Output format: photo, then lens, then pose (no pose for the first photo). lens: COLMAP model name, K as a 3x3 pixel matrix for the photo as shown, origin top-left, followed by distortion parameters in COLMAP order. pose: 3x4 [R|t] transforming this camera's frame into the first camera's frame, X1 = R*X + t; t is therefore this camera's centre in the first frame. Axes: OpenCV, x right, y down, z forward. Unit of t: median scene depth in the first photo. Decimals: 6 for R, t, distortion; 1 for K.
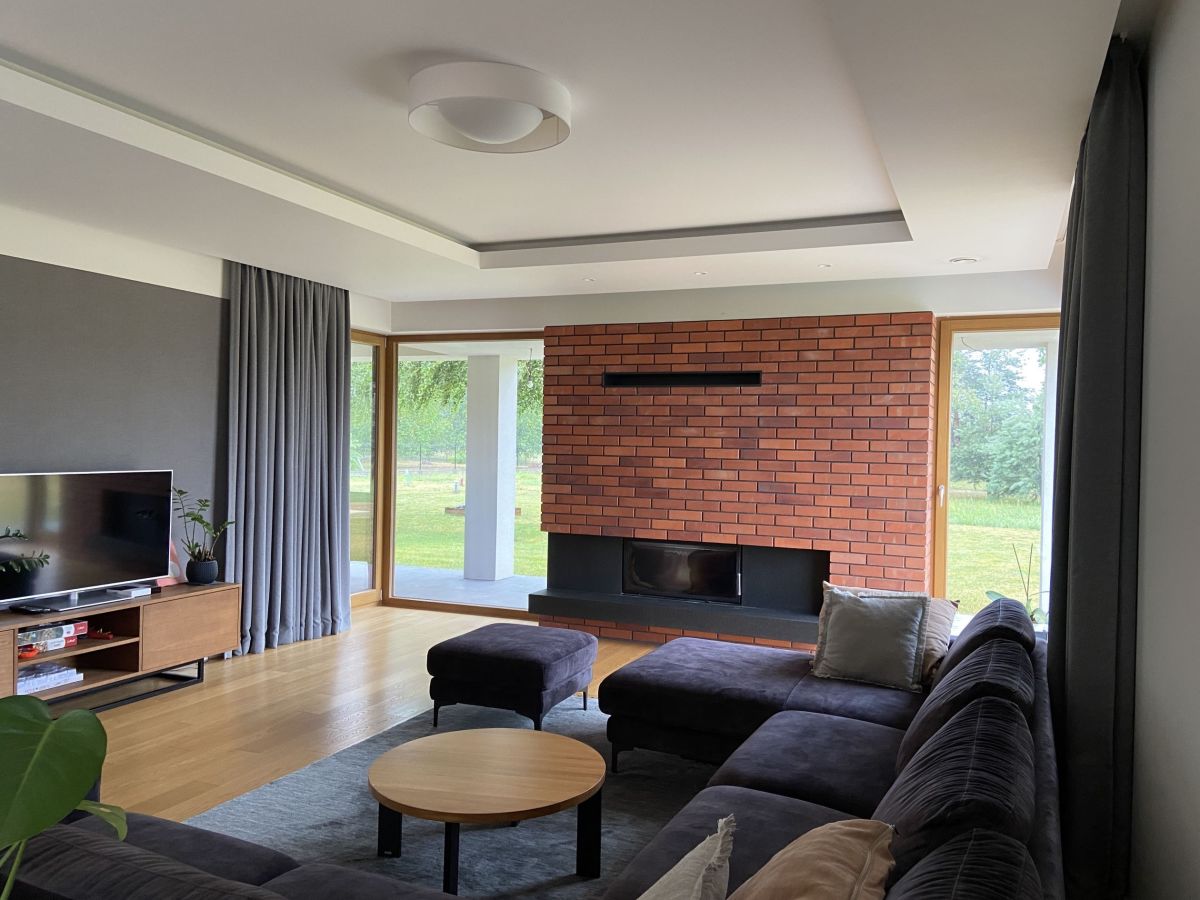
lens RADIAL K [[908.9, 0, 602.0], [0, 908.9, 454.4], [0, 0, 1]] dist [0.081688, -0.066494]
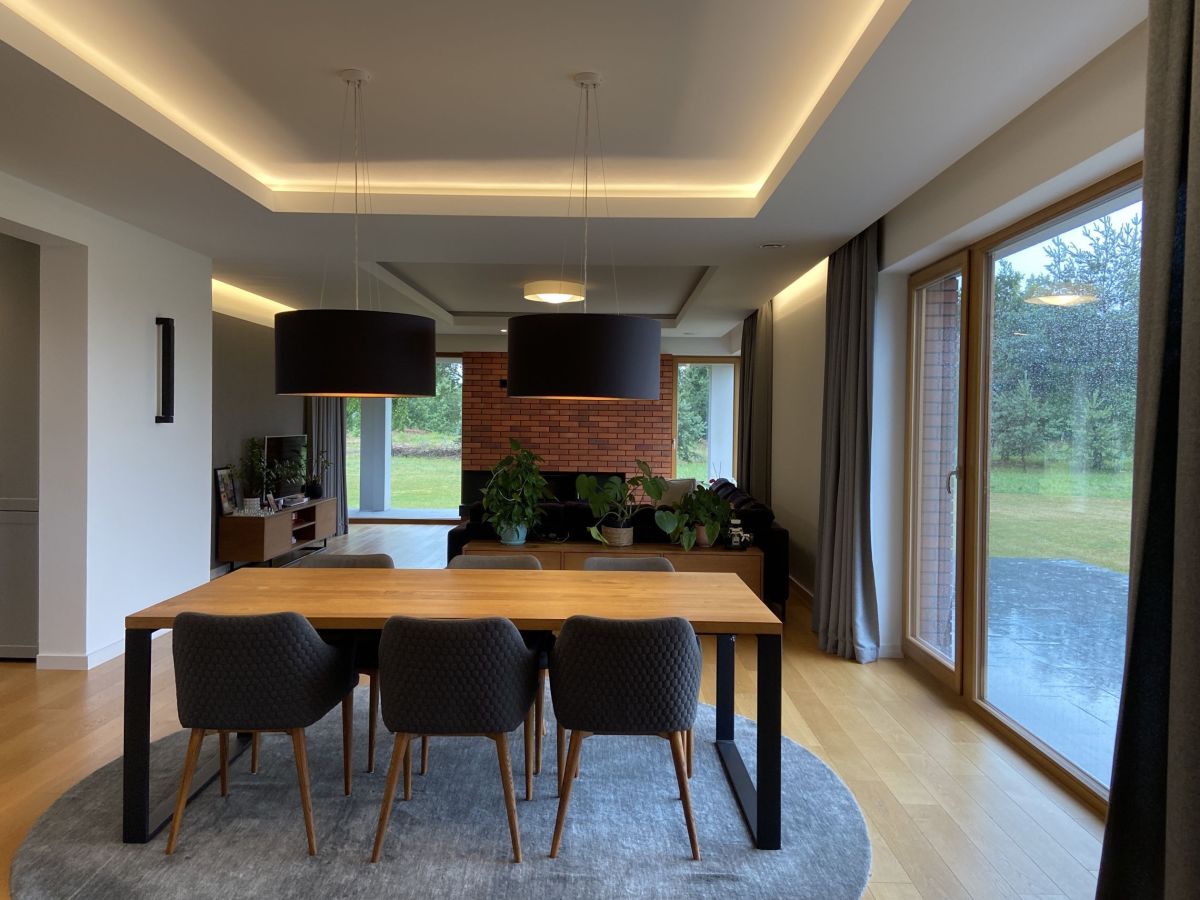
lens RADIAL K [[908.9, 0, 599.2], [0, 908.9, 447.9], [0, 0, 1]] dist [0.081688, -0.066494]
pose [[0.920530, -0.018444, 0.390236, -0.542258], [0.010572, 0.999695, 0.022312, 0.007218], [-0.390528, -0.016413, 0.920445, -0.752049]]
